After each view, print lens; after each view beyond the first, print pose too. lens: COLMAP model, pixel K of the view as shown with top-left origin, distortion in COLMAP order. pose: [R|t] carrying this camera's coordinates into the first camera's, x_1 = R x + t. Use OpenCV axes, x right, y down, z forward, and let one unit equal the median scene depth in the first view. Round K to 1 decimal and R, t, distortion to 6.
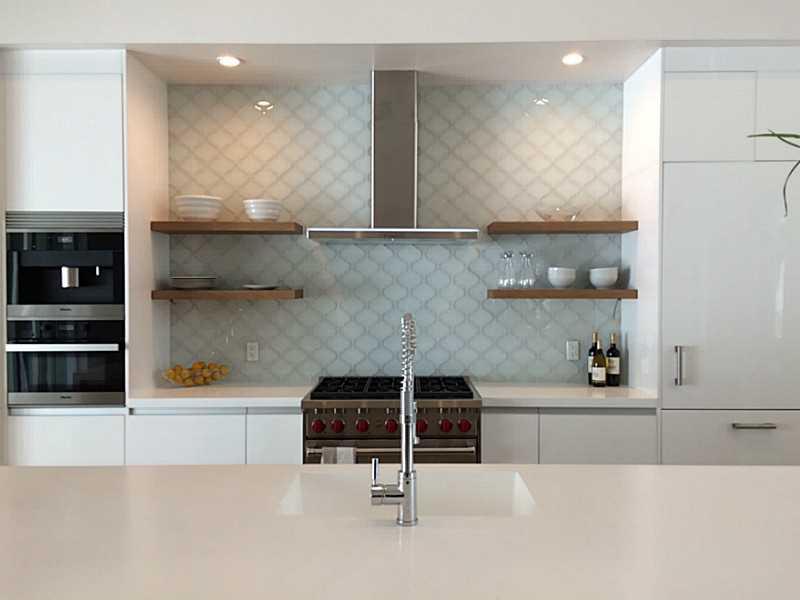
lens RADIAL K [[684.8, 0, 400.0], [0, 684.8, 300.0], [0, 0, 1]] dist [0.069973, -0.004317]
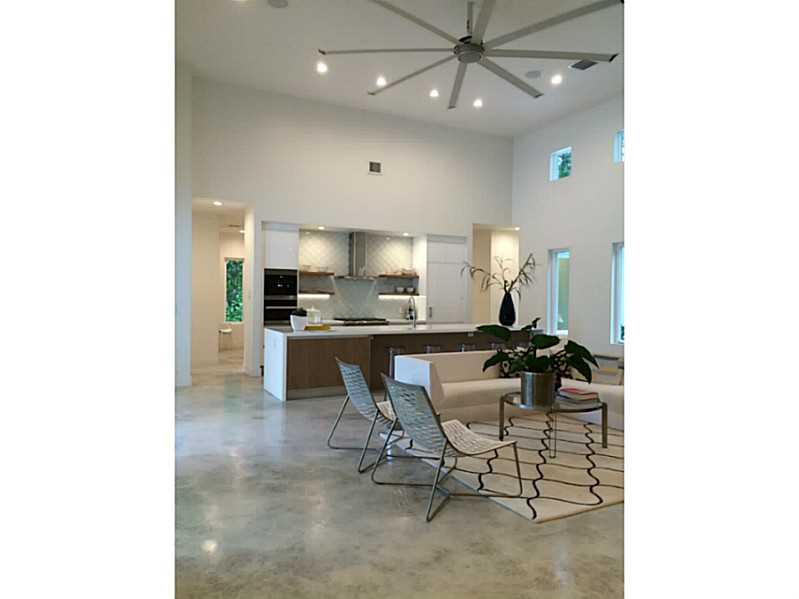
lens RADIAL K [[517.4, 0, 386.8], [0, 517.4, 290.9], [0, 0, 1]] dist [0.112977, -0.000316]
pose [[0.893985, 0.015368, 0.447834, -1.058779], [-0.000047, 0.999415, -0.034202, 0.065914], [-0.448098, 0.030555, 0.893462, -1.419190]]
